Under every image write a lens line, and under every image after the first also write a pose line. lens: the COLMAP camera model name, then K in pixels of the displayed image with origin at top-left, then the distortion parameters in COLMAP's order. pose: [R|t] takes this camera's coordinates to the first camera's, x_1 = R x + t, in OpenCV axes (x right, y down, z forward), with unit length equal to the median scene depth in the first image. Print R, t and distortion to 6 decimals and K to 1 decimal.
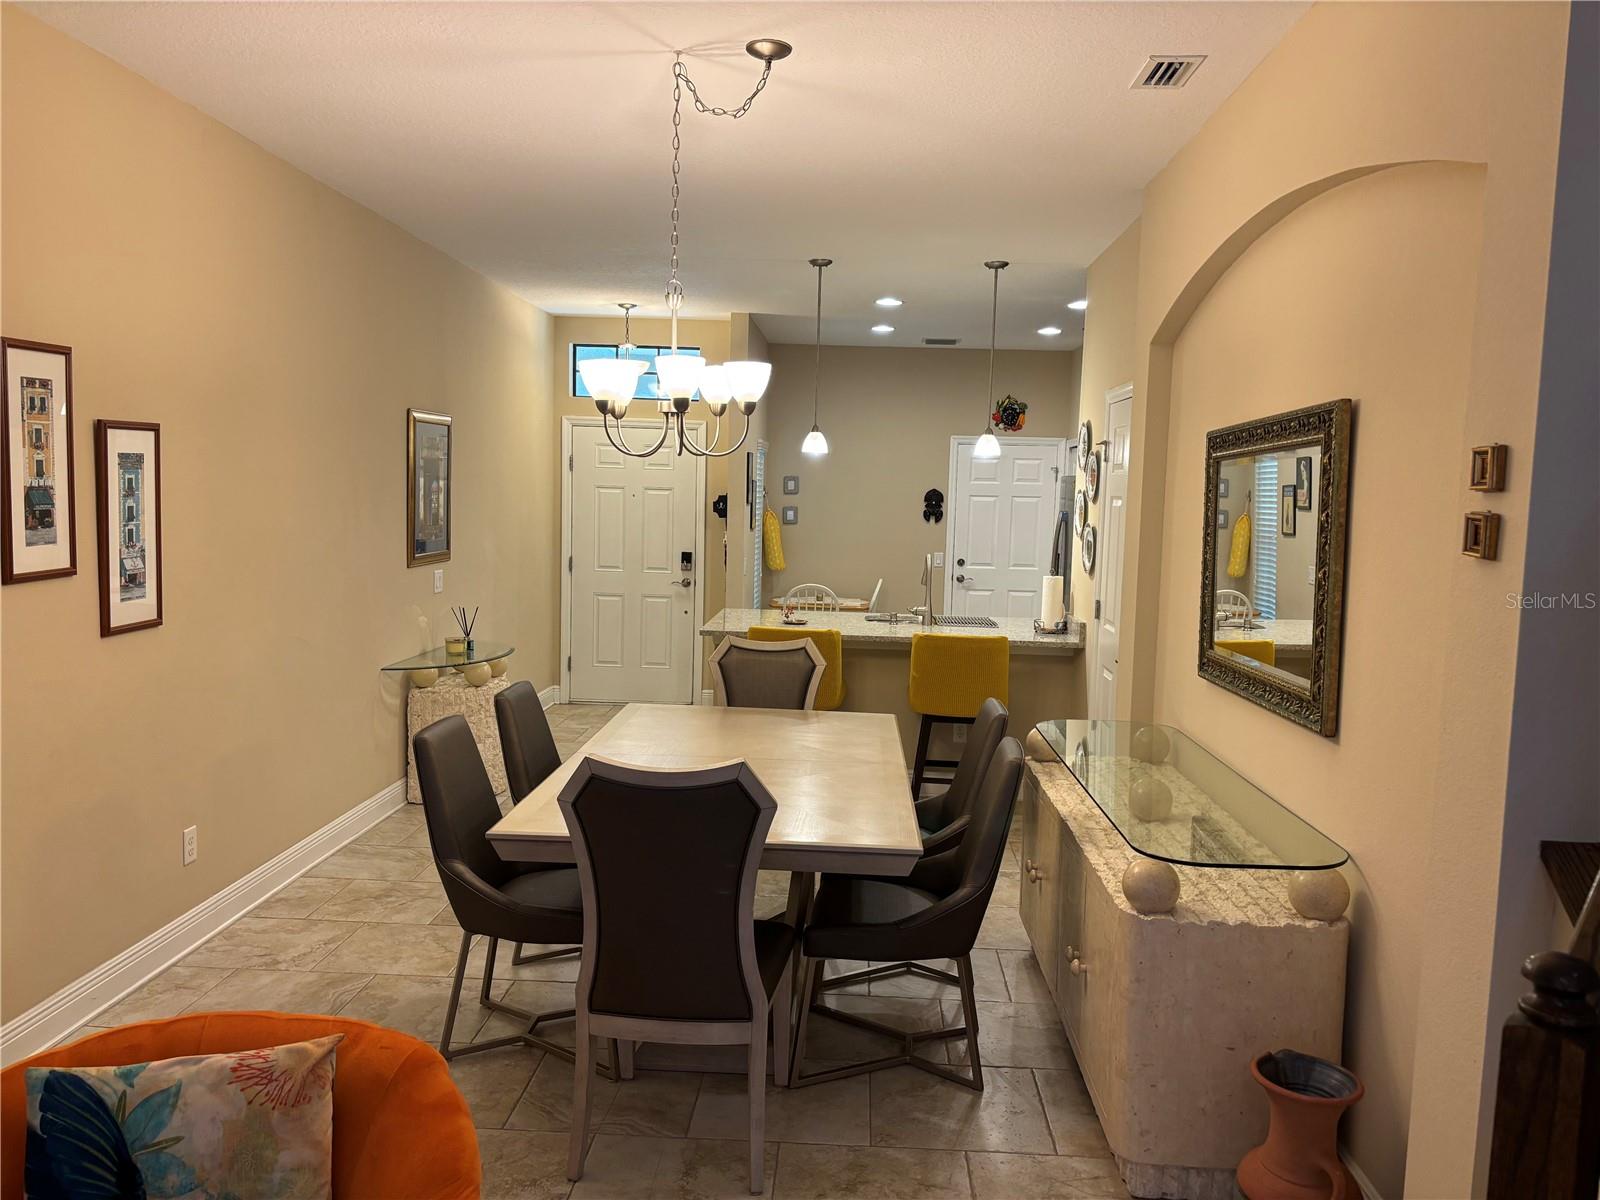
lens RADIAL K [[1228.3, 0, 796.1], [0, 1228.3, 601.7], [0, 0, 1]] dist [0.055574, -0.004052]
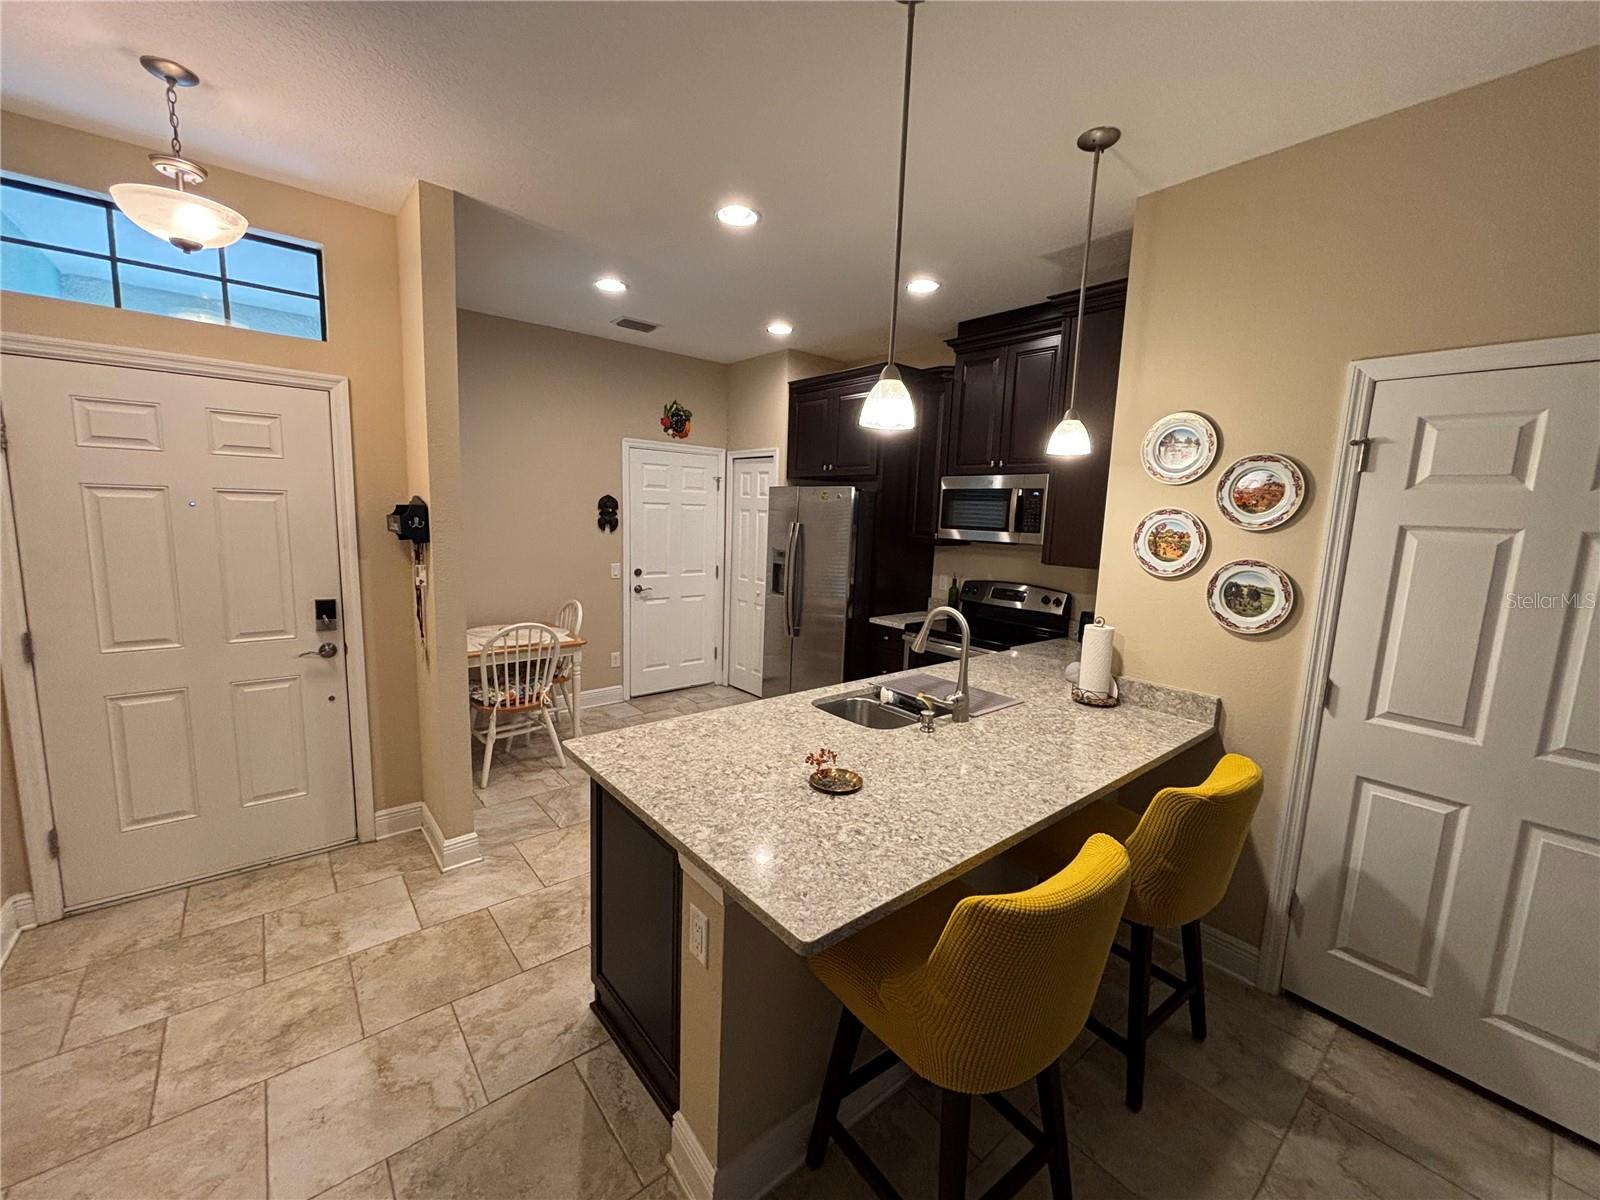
lens RADIAL K [[646.7, 0, 802.8], [0, 646.7, 594.9], [0, 0, 1]] dist [0.002227, -0.000666]
pose [[0.728762, -0.093289, 0.678383, -0.122603], [0.046382, 0.995126, 0.087020, -0.054926], [-0.683195, -0.031952, 0.729537, 0.565582]]
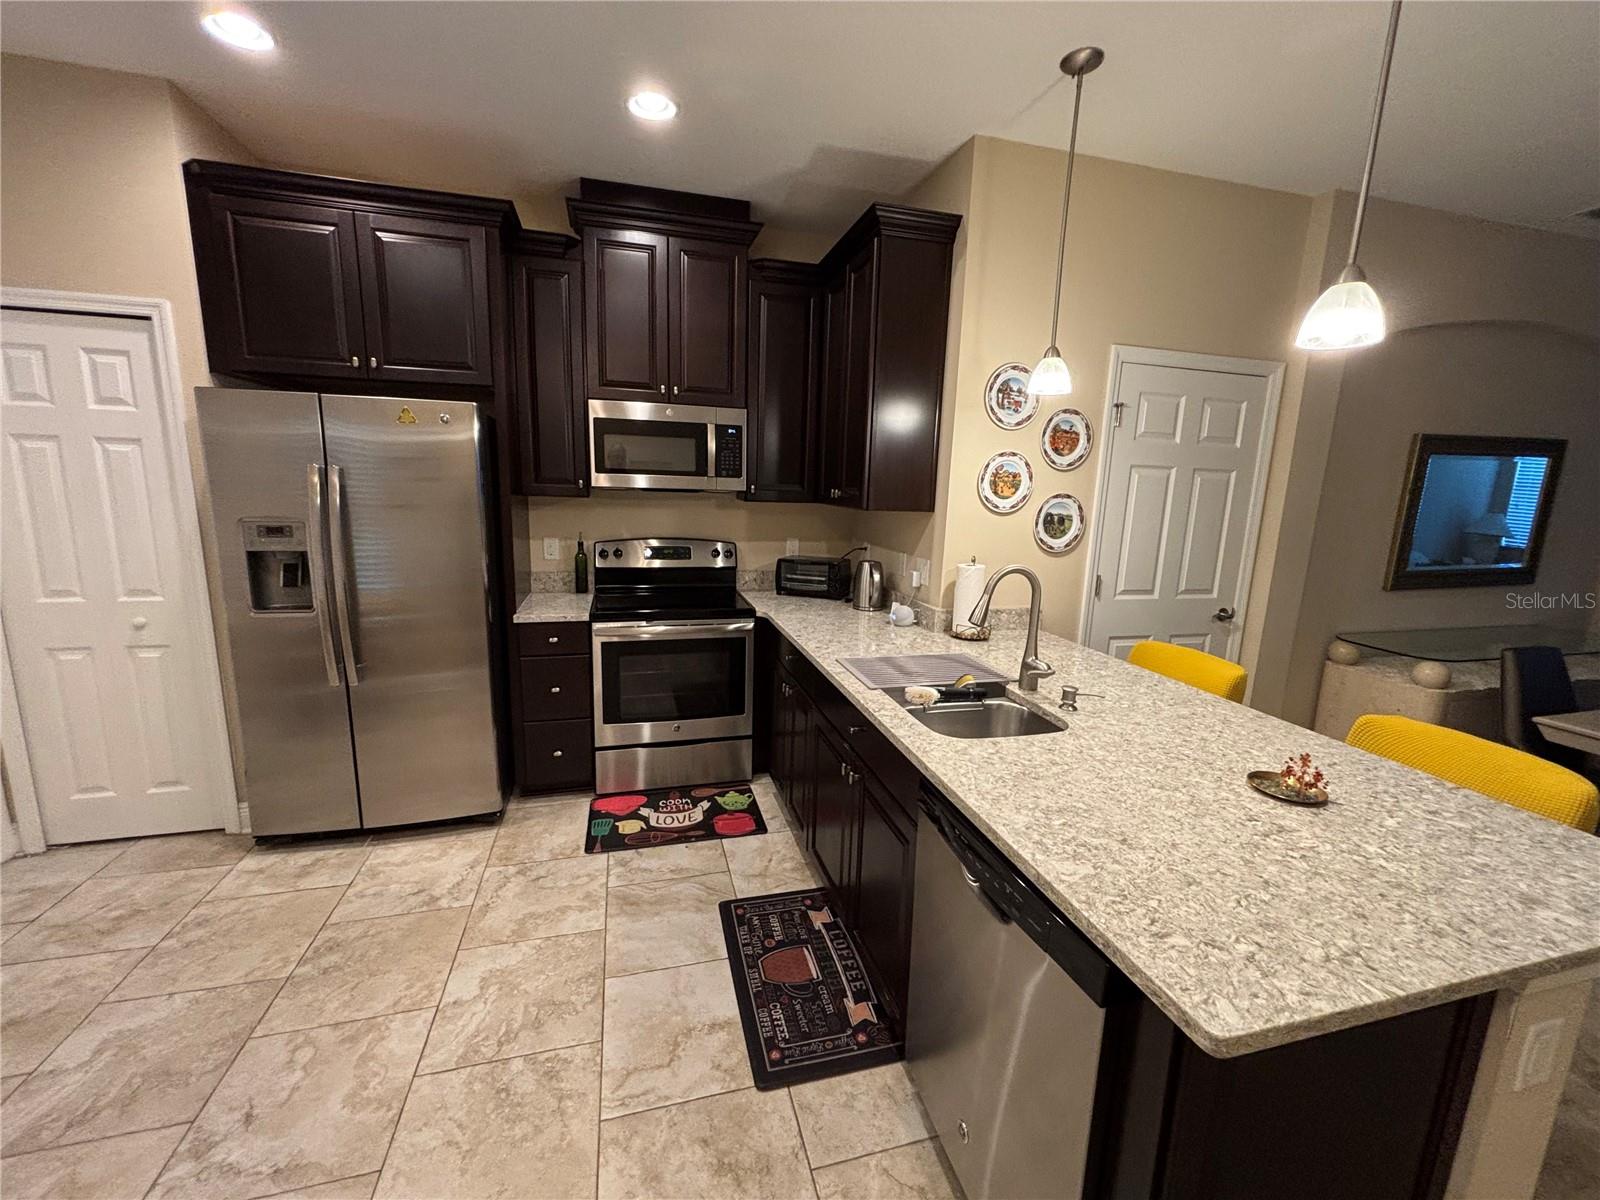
lens RADIAL K [[646.7, 0, 802.4], [0, 646.7, 592.0], [0, 0, 1]] dist [0.002227, -0.000666]
pose [[-0.318165, -0.201300, 0.926418, -0.090346], [0.044850, 0.972907, 0.226805, -0.067970], [-0.946974, 0.113711, -0.300516, 0.827701]]
